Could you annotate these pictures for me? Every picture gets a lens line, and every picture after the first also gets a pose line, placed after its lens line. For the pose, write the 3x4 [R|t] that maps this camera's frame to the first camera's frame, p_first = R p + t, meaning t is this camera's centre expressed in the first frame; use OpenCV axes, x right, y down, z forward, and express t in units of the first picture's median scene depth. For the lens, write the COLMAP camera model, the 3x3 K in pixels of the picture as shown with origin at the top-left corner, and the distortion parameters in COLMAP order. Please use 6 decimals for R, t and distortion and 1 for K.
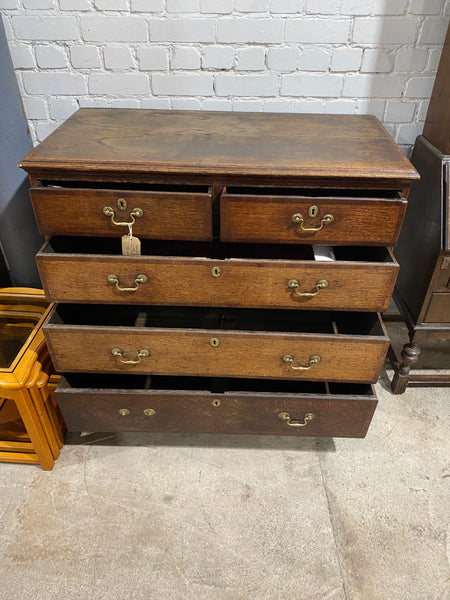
lens RADIAL K [[458.5, 0, 227.2], [0, 458.5, 294.1], [0, 0, 1]] dist [0.024580, -0.018329]
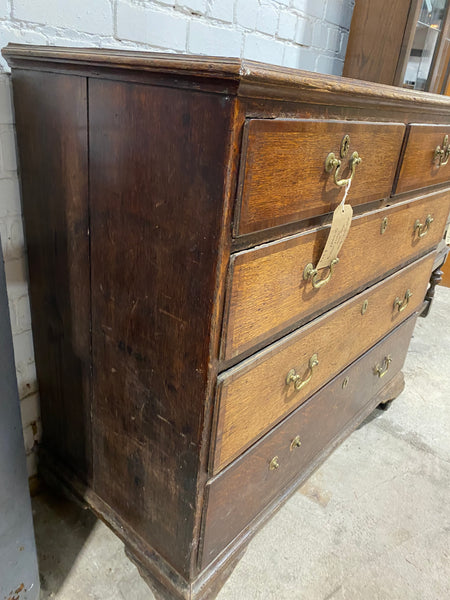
lens RADIAL K [[458.5, 0, 230.4], [0, 458.5, 294.7], [0, 0, 1]] dist [0.024580, -0.018329]
pose [[0.609609, -0.282099, 0.740809, -0.627563], [0.395851, 0.918006, 0.023832, -0.095385], [-0.686789, 0.278721, 0.671293, 0.628730]]
